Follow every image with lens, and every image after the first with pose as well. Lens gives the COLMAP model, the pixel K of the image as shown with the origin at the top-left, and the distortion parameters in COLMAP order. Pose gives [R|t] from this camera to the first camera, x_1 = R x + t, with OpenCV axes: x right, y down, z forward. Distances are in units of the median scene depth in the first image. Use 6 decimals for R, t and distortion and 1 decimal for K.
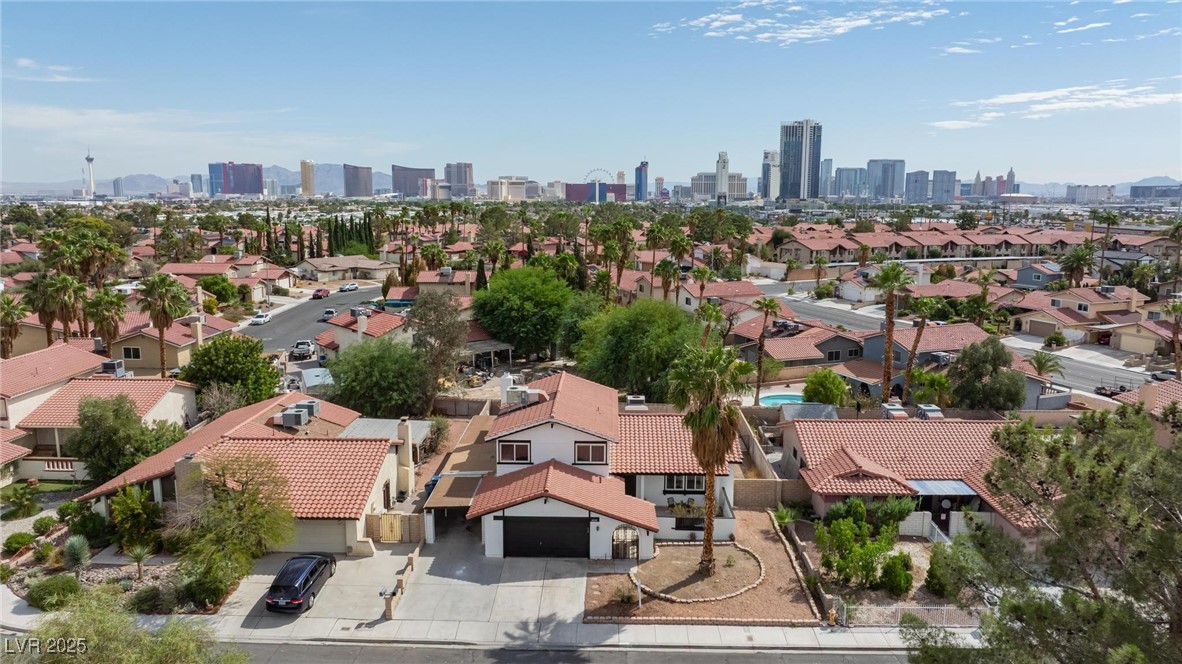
lens RADIAL K [[830.0, 0, 591.0], [0, 830.0, 332.0], [0, 0, 1]] dist [-0.027693, 0.003147]
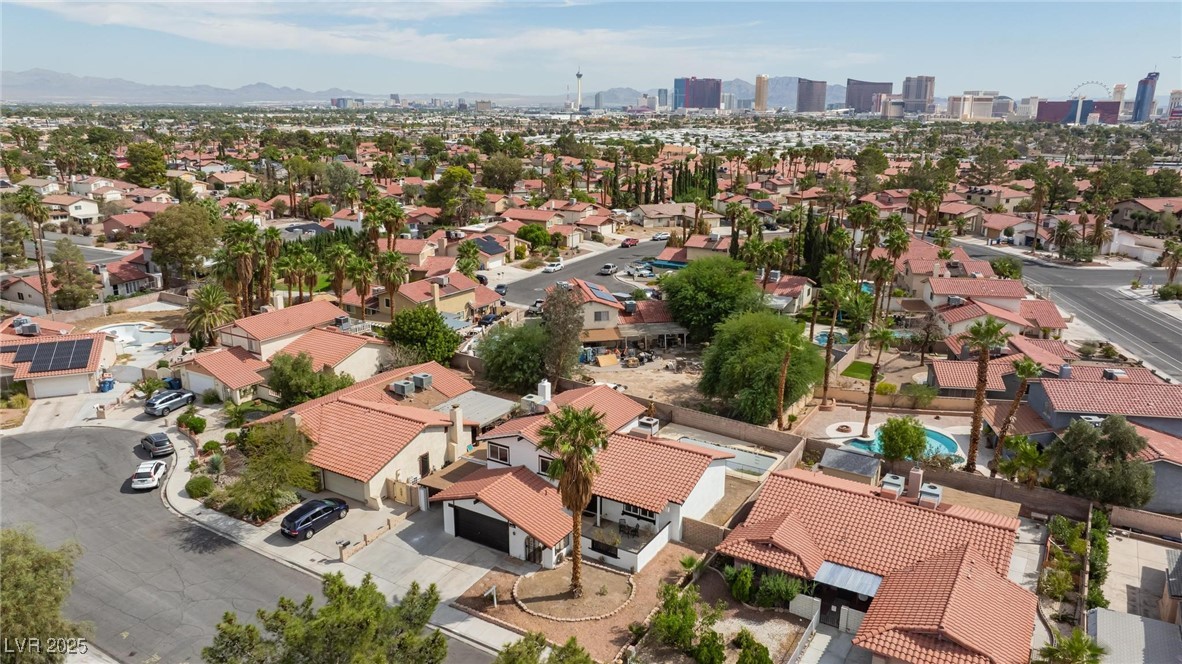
lens RADIAL K [[825.6, 0, 591.0], [0, 825.6, 332.0], [0, 0, 1]] dist [-0.009596, 0.001014]
pose [[0.864302, 0.134508, -0.484655, 0.150357], [-0.085198, 0.988806, 0.122490, -0.048880], [0.495705, -0.064577, 0.866087, 0.006727]]
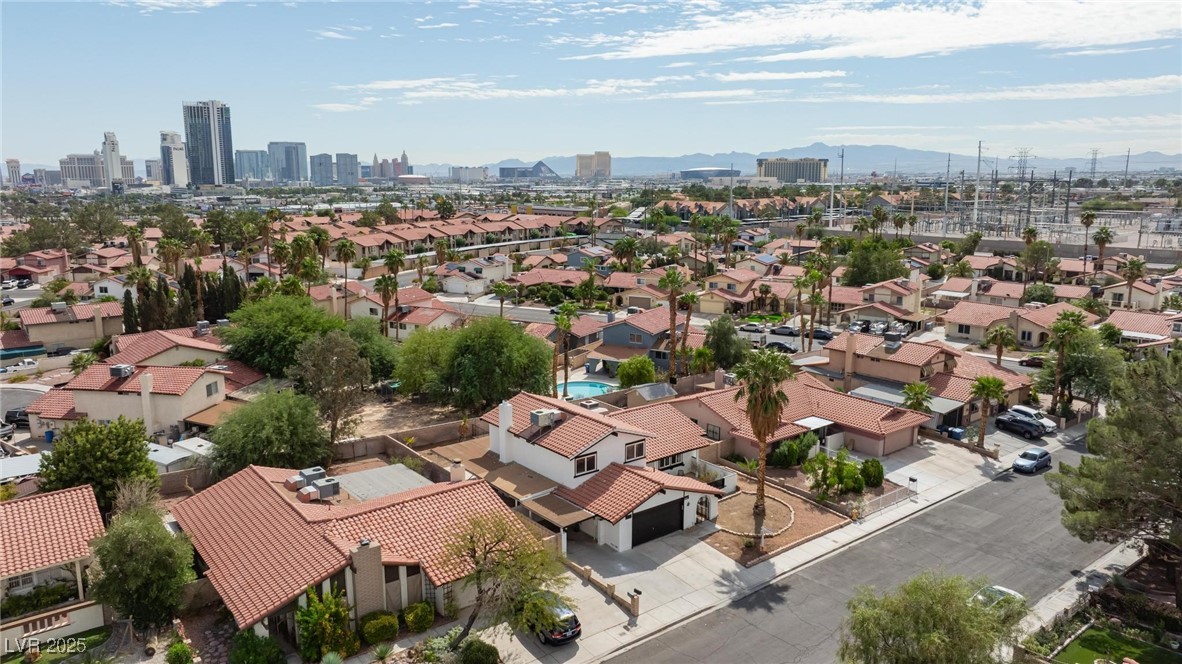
lens RADIAL K [[825.6, 0, 591.0], [0, 825.6, 332.0], [0, 0, 1]] dist [-0.009596, 0.001014]
pose [[0.771141, -0.126345, 0.624002, -0.201490], [0.112811, 0.991718, 0.061388, -0.028310], [-0.626591, 0.023055, 0.779007, 0.021431]]
